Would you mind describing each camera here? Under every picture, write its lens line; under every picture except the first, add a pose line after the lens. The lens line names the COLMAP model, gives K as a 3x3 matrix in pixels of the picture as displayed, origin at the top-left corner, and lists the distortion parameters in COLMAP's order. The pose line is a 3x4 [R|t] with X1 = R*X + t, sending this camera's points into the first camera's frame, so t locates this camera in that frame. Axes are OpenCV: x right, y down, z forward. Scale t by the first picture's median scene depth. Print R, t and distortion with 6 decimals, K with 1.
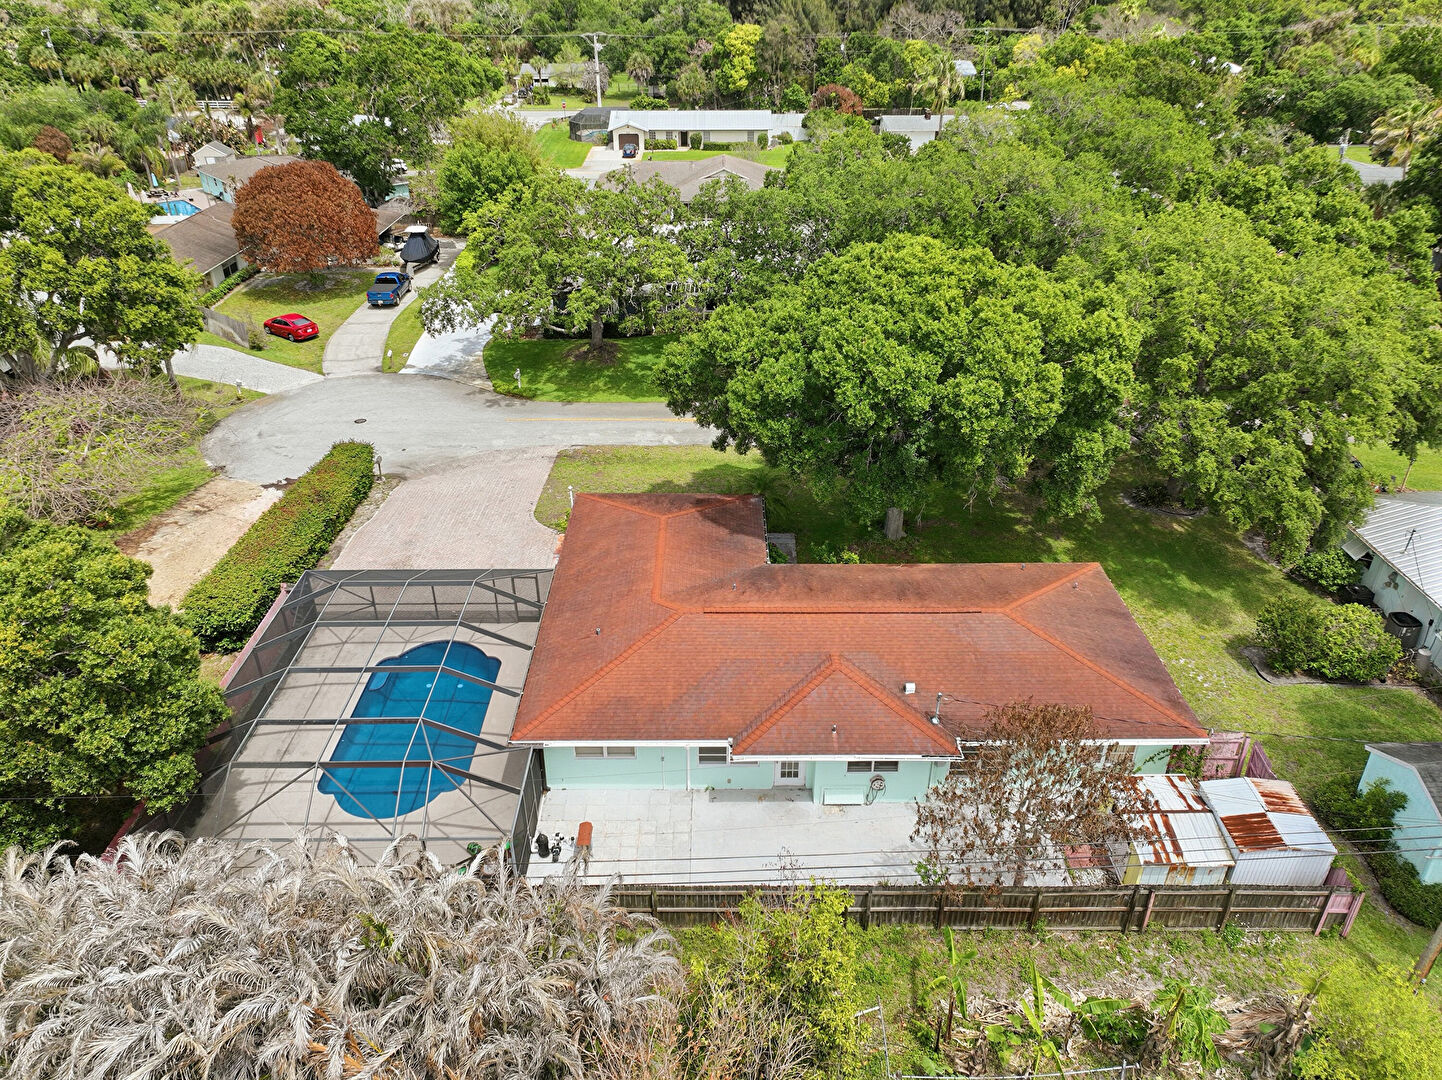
lens RADIAL K [[1022.3, 0, 721.7], [0, 1022.3, 532.3], [0, 0, 1]] dist [0.012549, 0.003830]
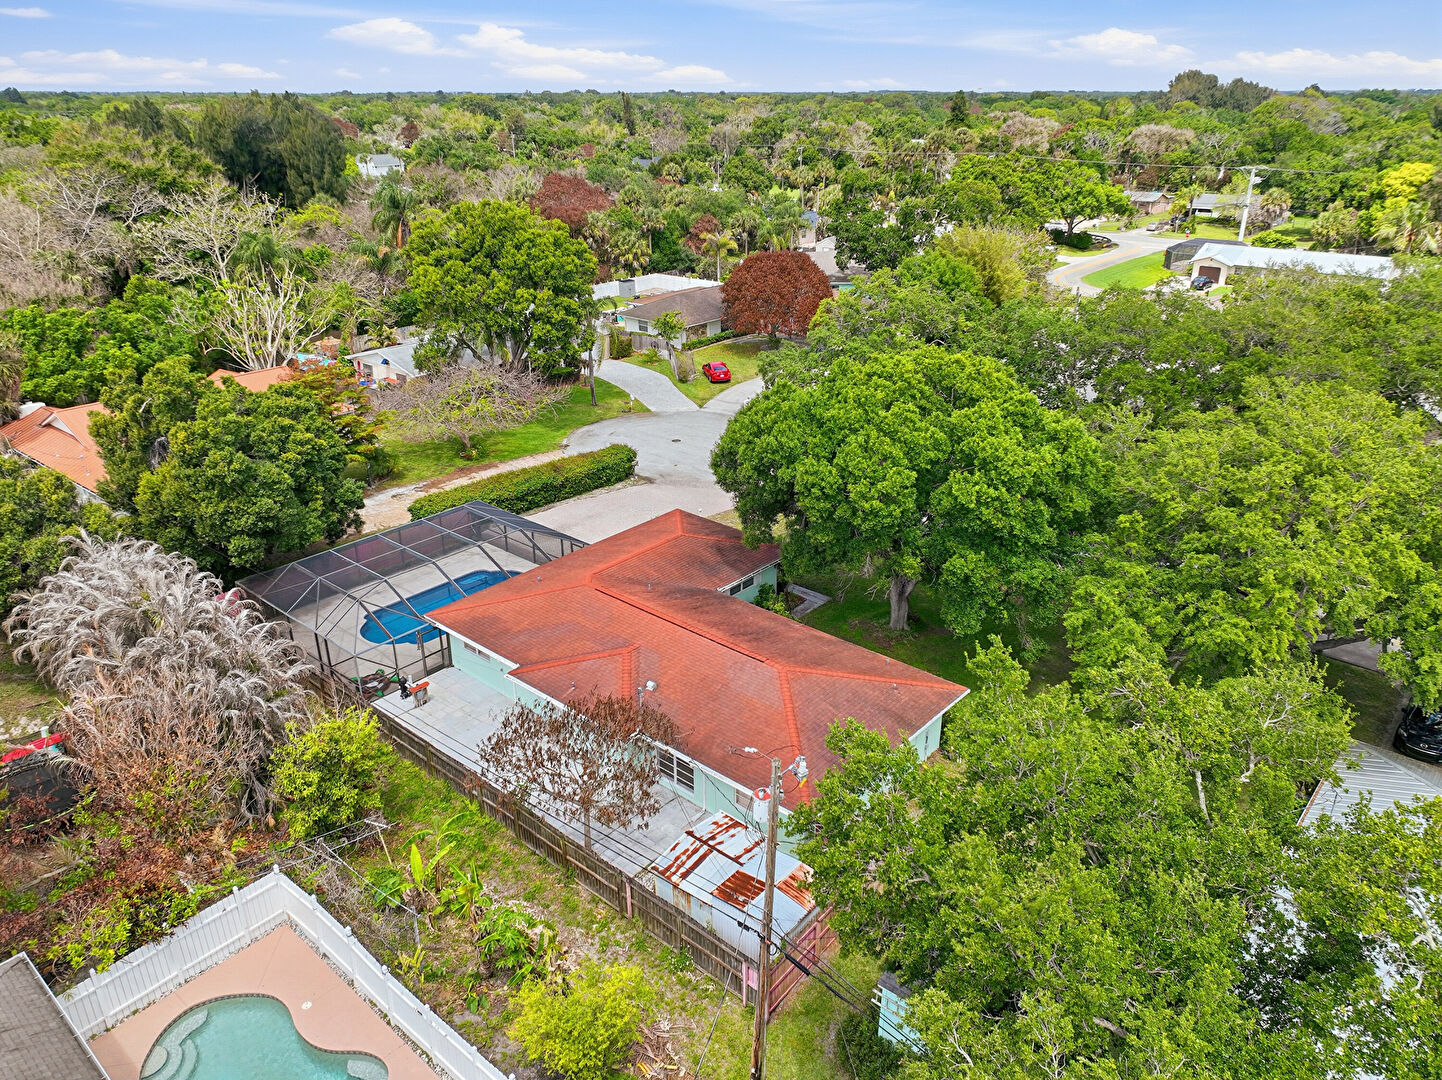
lens RADIAL K [[1022.3, 0, 717.5], [0, 1022.3, 542.0], [0, 0, 1]] dist [0.012549, 0.003830]
pose [[0.749321, 0.269192, -0.605023, 0.746436], [-0.325068, 0.945518, 0.018091, -0.043533], [0.576930, 0.183118, 0.796002, 0.053196]]
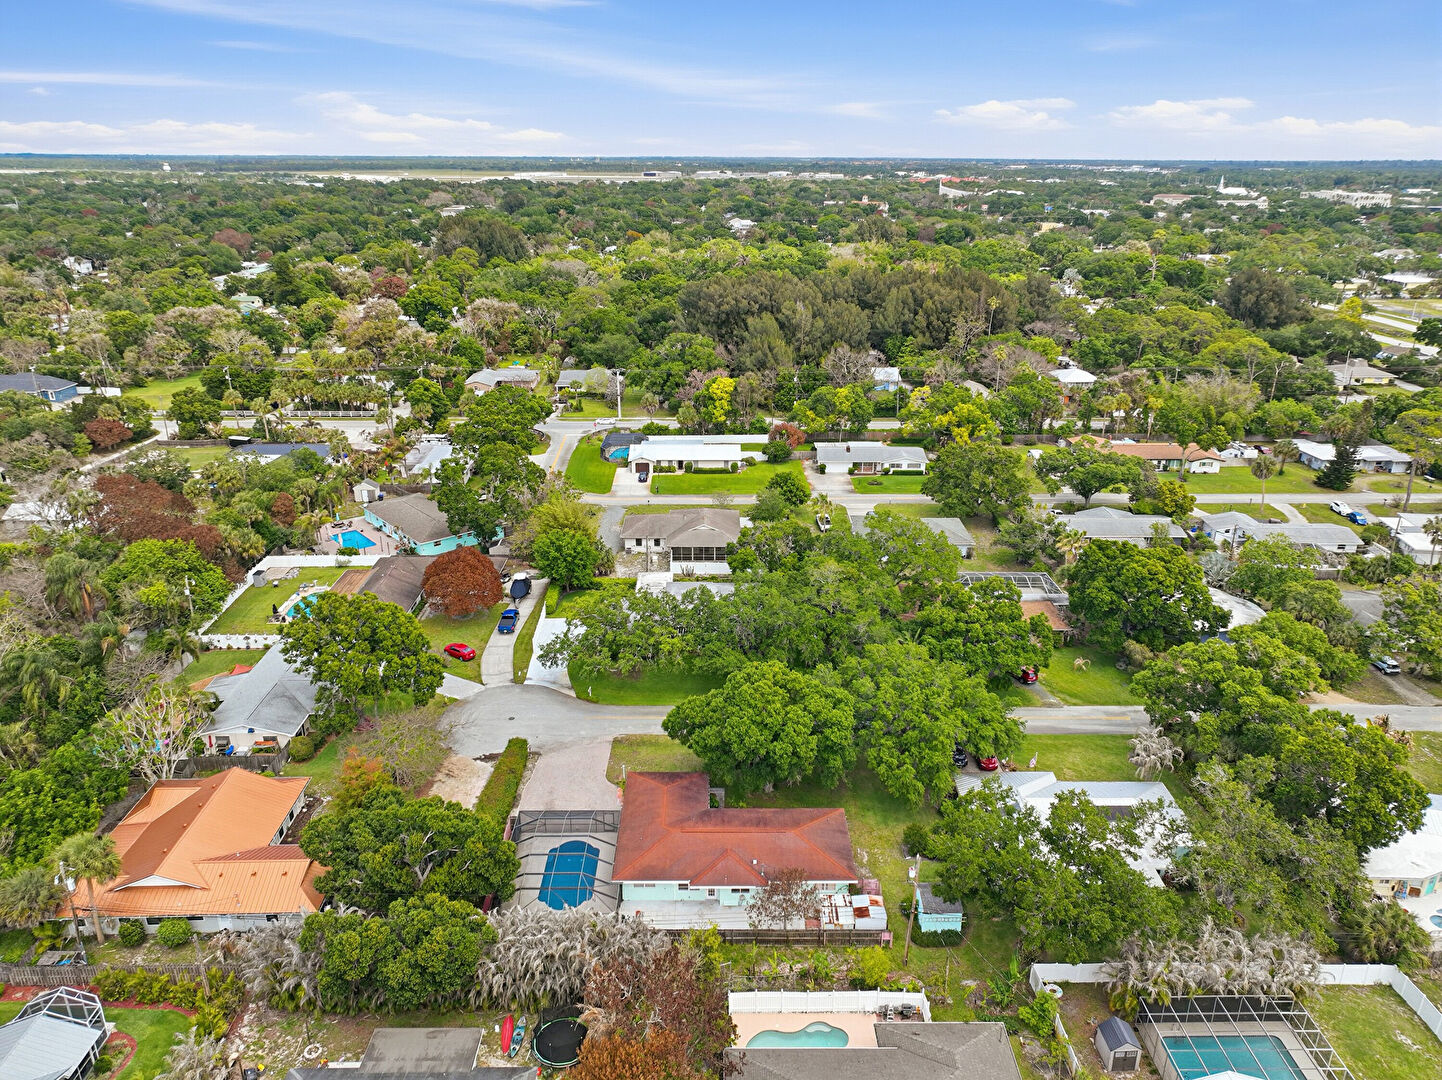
lens RADIAL K [[1022.3, 0, 721.5], [0, 1022.3, 551.9], [0, 0, 1]] dist [0.012549, 0.003830]
pose [[0.999995, 0.002875, 0.001279, 0.070956], [-0.002682, 0.991341, -0.131282, -0.252335], [-0.001646, 0.131278, 0.991344, -1.483765]]
